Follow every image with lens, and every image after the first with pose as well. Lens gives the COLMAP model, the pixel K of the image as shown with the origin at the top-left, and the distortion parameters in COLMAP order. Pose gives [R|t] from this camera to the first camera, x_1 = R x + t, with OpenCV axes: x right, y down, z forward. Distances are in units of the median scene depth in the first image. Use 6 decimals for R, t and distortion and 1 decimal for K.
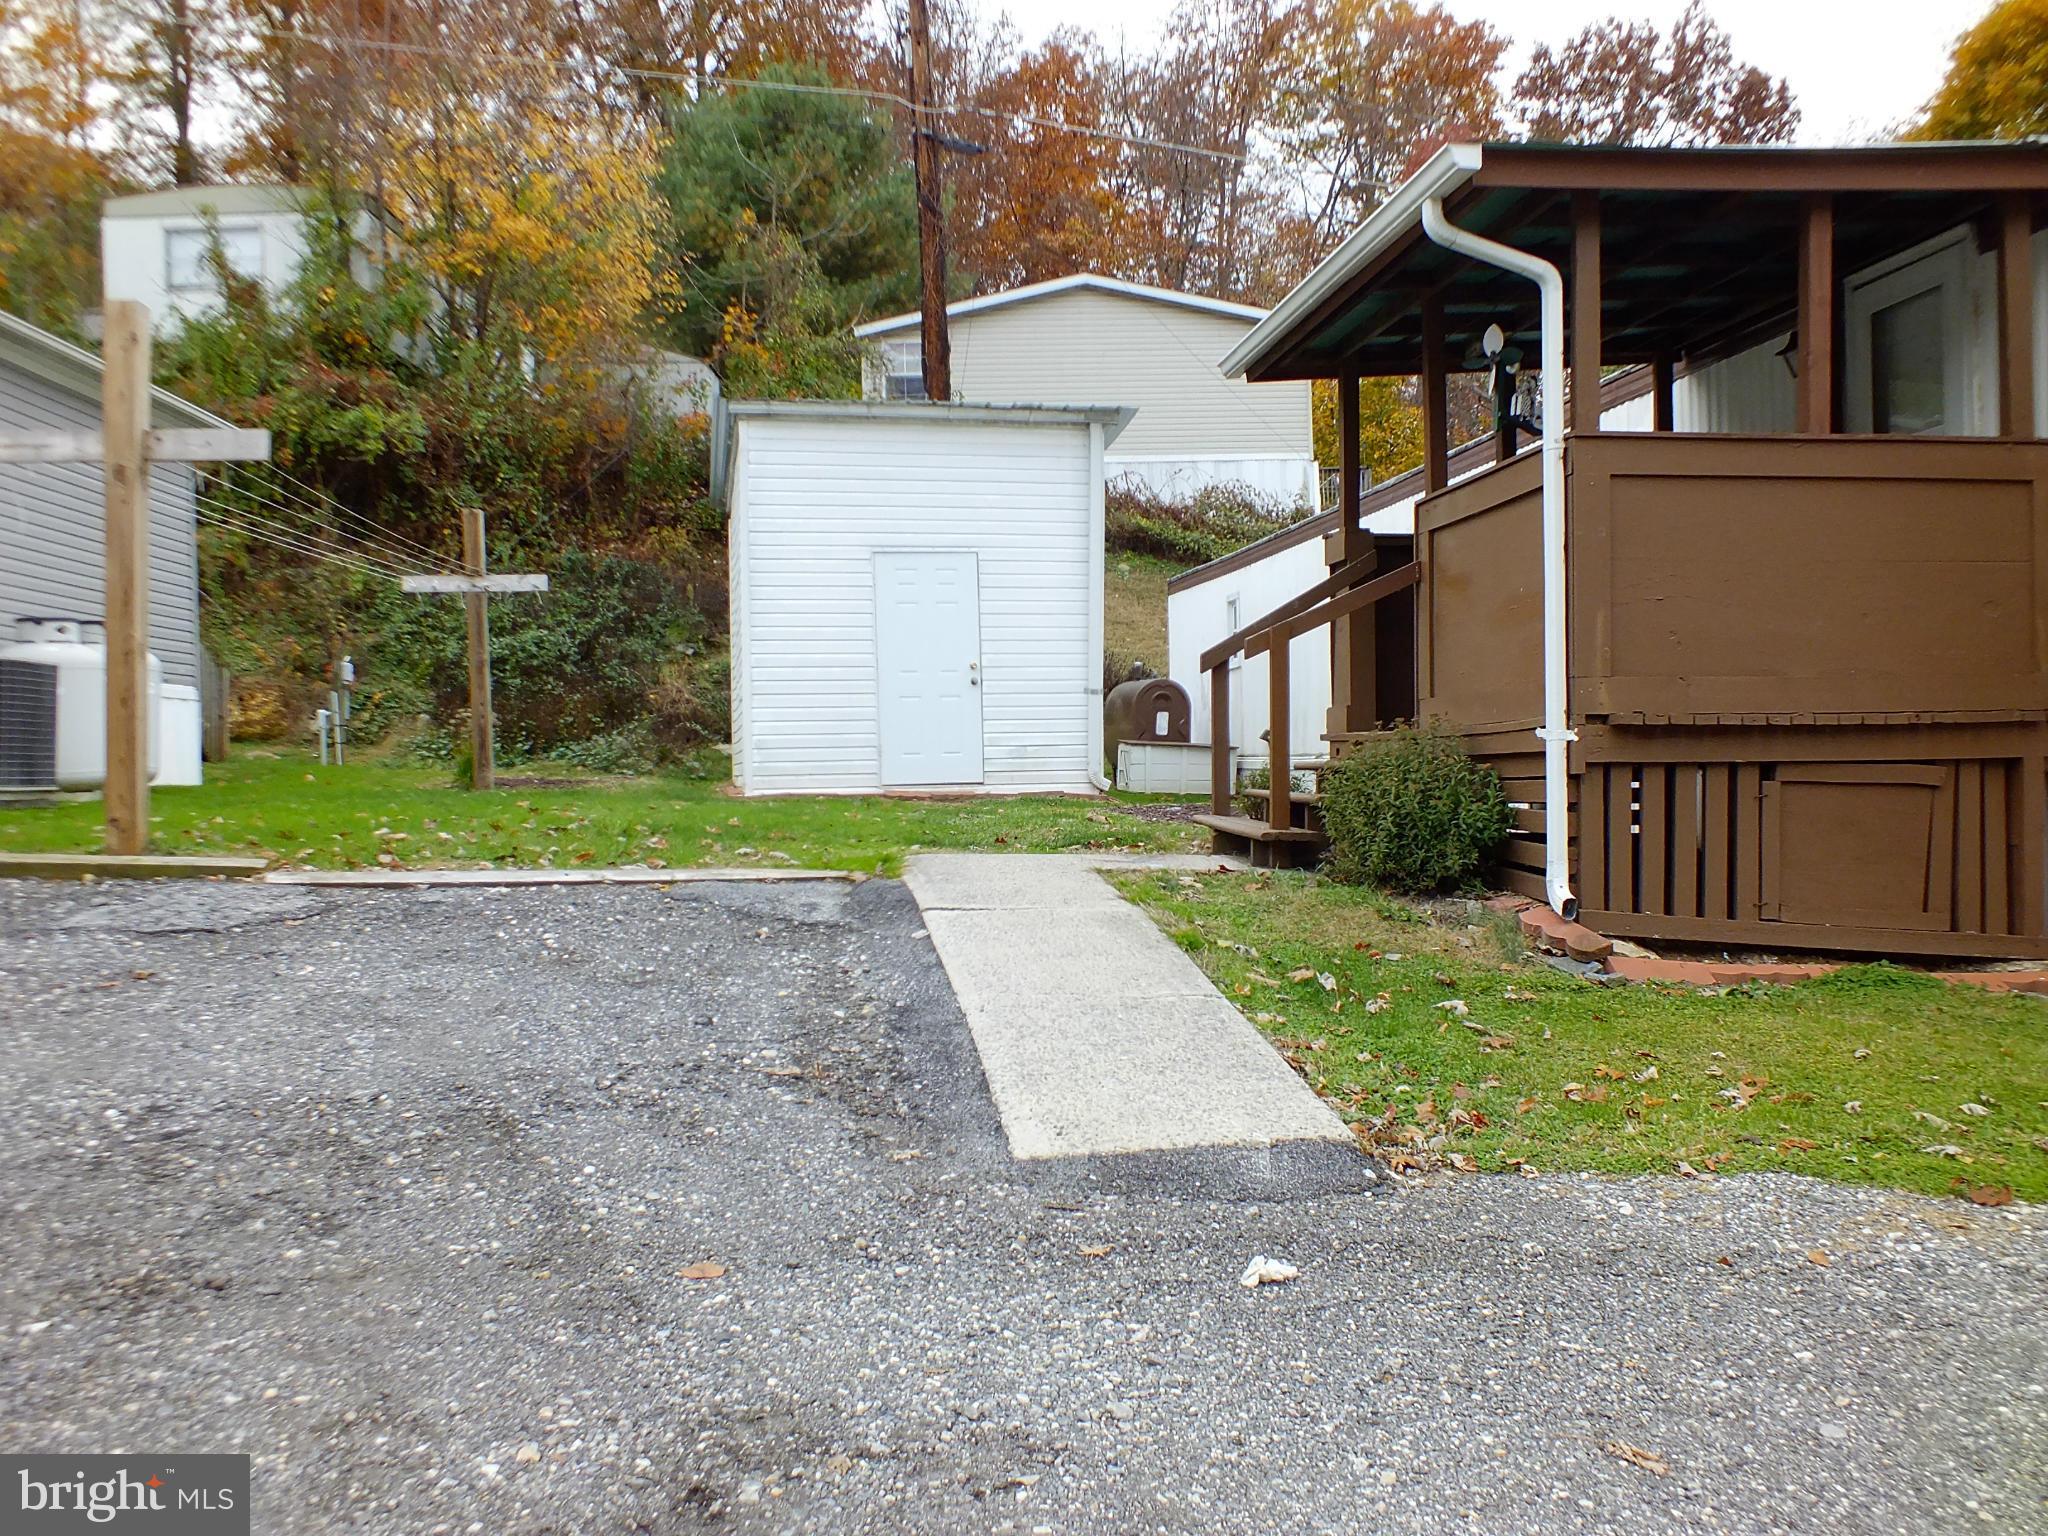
lens RADIAL K [[1697.9, 0, 977.0], [0, 1697.9, 787.6], [0, 0, 1]] dist [-0.047904, 0.052272]
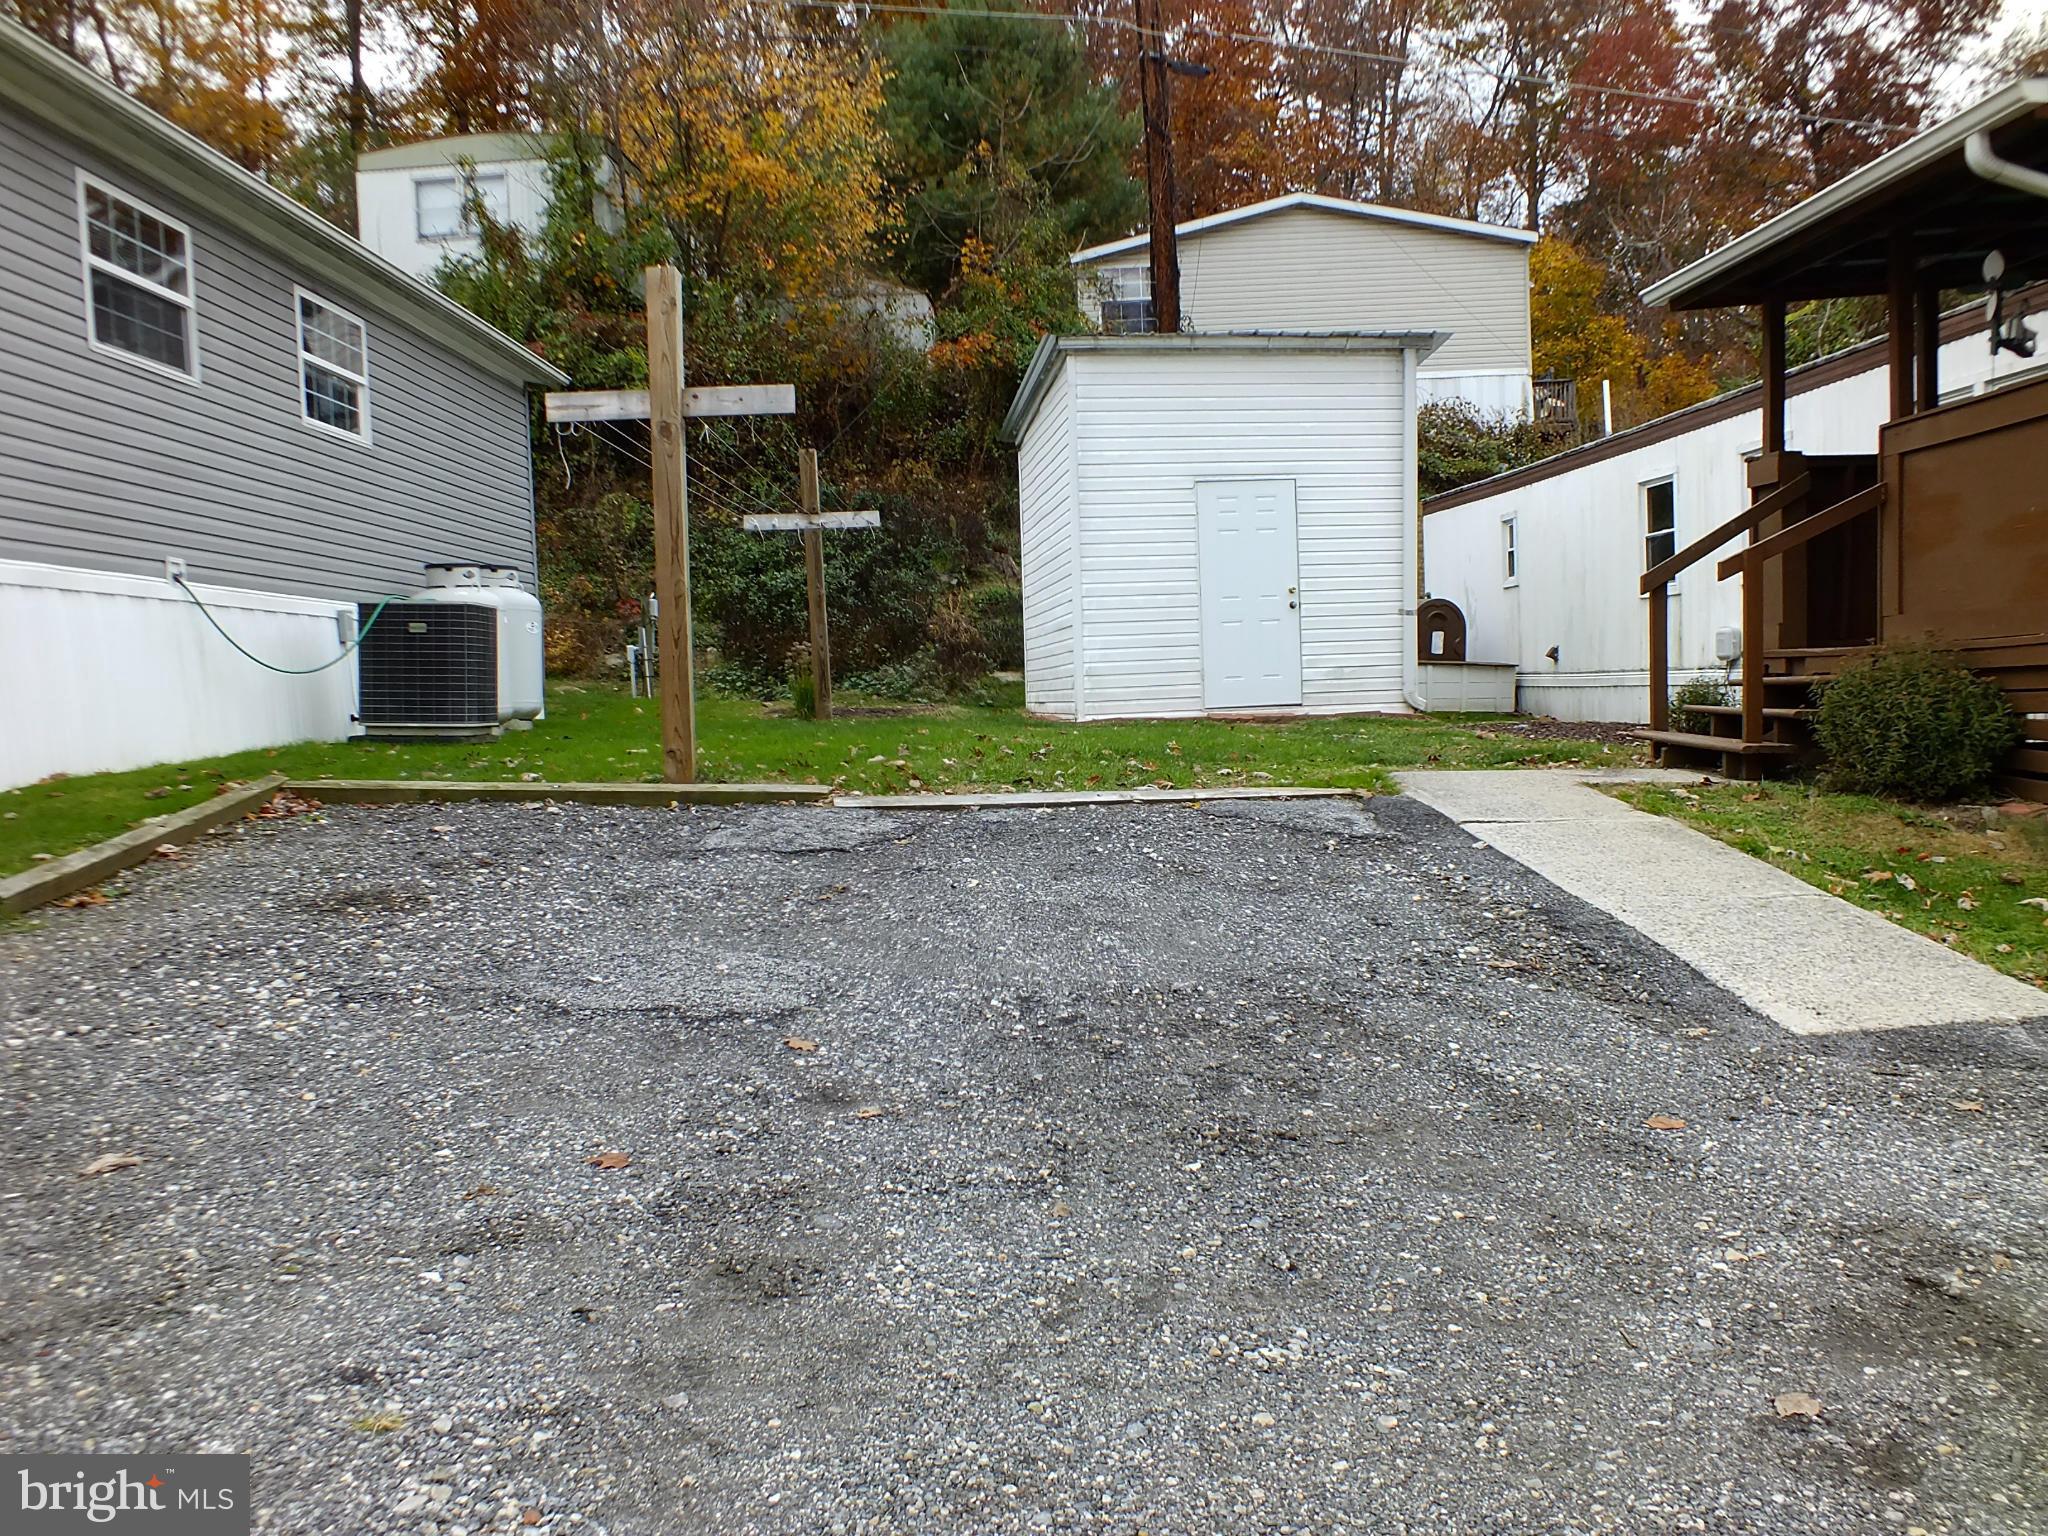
lens RADIAL K [[1697.9, 0, 1005.5], [0, 1697.9, 783.5], [0, 0, 1]] dist [-0.047904, 0.052272]
pose [[0.998004, -0.014423, -0.061483, -0.116582], [0.017020, 0.998975, 0.041937, -0.001085], [0.060815, -0.042900, 0.997227, -0.038365]]
